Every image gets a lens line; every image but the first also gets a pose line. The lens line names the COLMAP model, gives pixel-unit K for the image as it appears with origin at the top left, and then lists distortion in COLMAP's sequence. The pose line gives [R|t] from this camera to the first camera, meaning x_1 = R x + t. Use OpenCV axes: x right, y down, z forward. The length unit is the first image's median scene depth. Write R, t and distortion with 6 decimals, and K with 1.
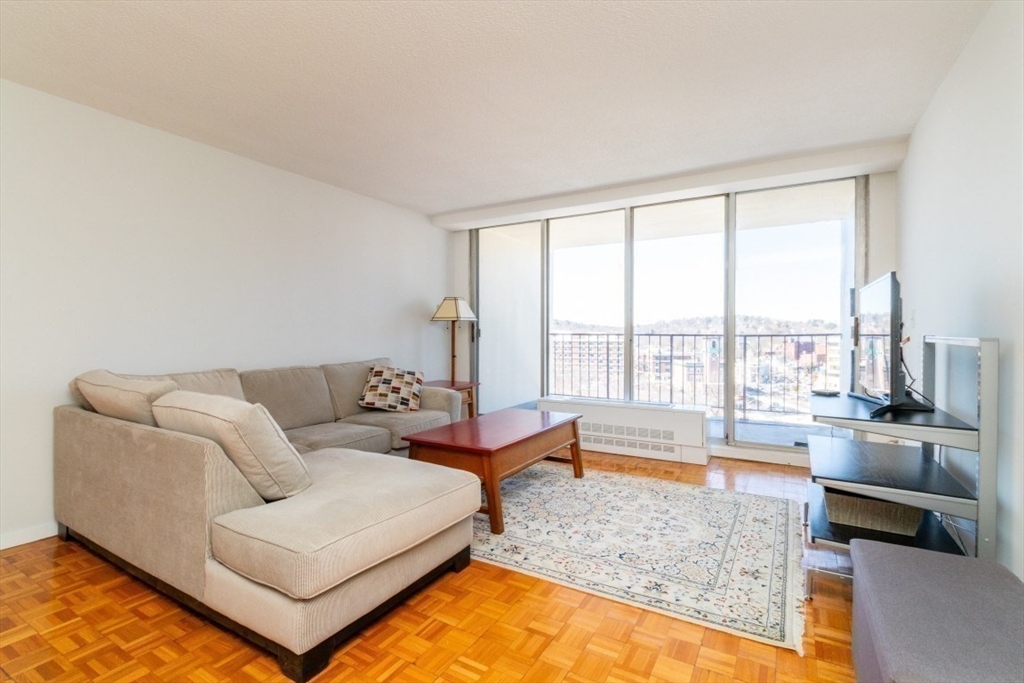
lens RADIAL K [[472.5, 0, 515.8], [0, 472.5, 341.3], [0, 0, 1]] dist [-0.005057, -0.001041]
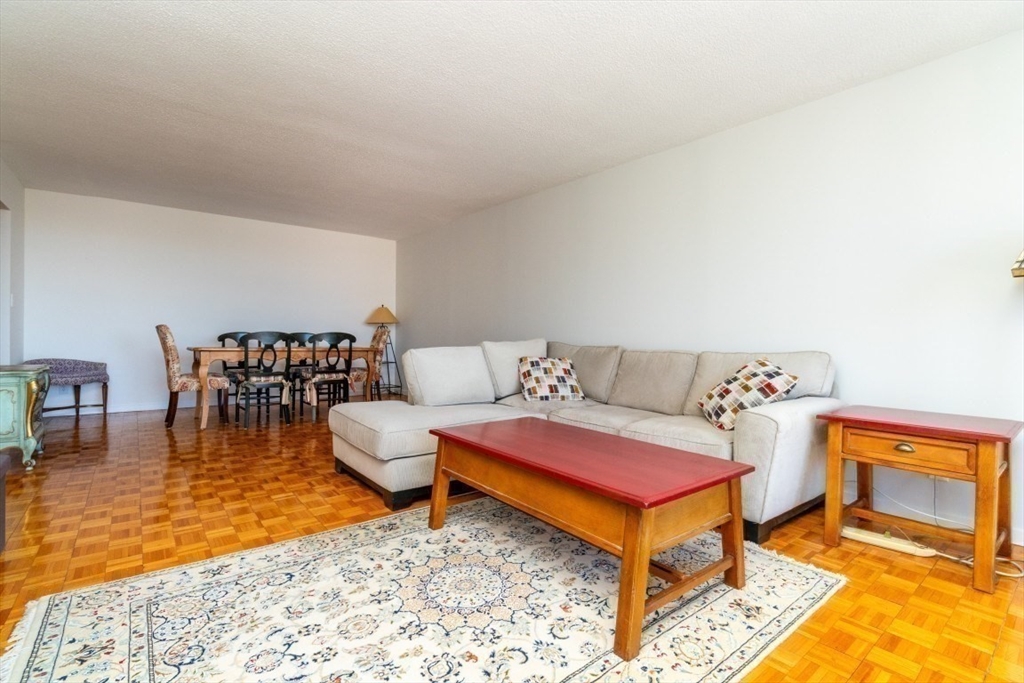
lens RADIAL K [[472.5, 0, 518.1], [0, 472.5, 336.4], [0, 0, 1]] dist [-0.005057, -0.001041]
pose [[-0.353542, 0.003016, -0.935414, 0.490781], [-0.030008, 0.999444, 0.014564, 0.018807], [0.934937, 0.033219, -0.353255, 0.964712]]
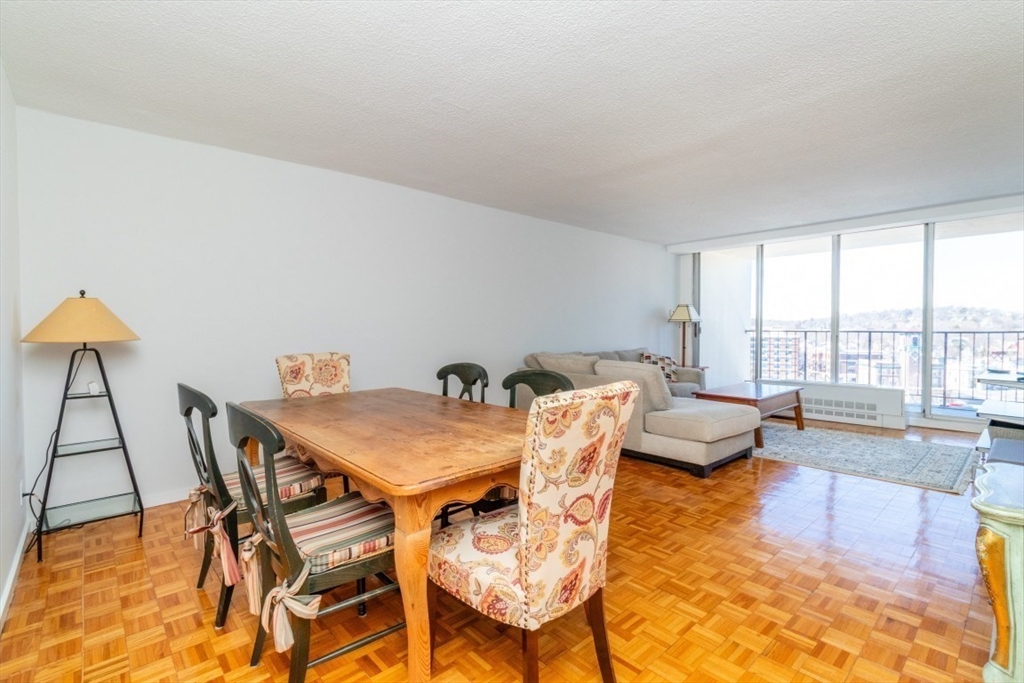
lens RADIAL K [[472.5, 0, 513.1], [0, 472.5, 341.8], [0, 0, 1]] dist [-0.005057, -0.001041]
pose [[0.952233, 0.006102, -0.305311, -0.259145], [-0.002826, 0.999934, 0.011170, 0.001466], [0.305358, -0.009774, 0.952187, -0.633324]]
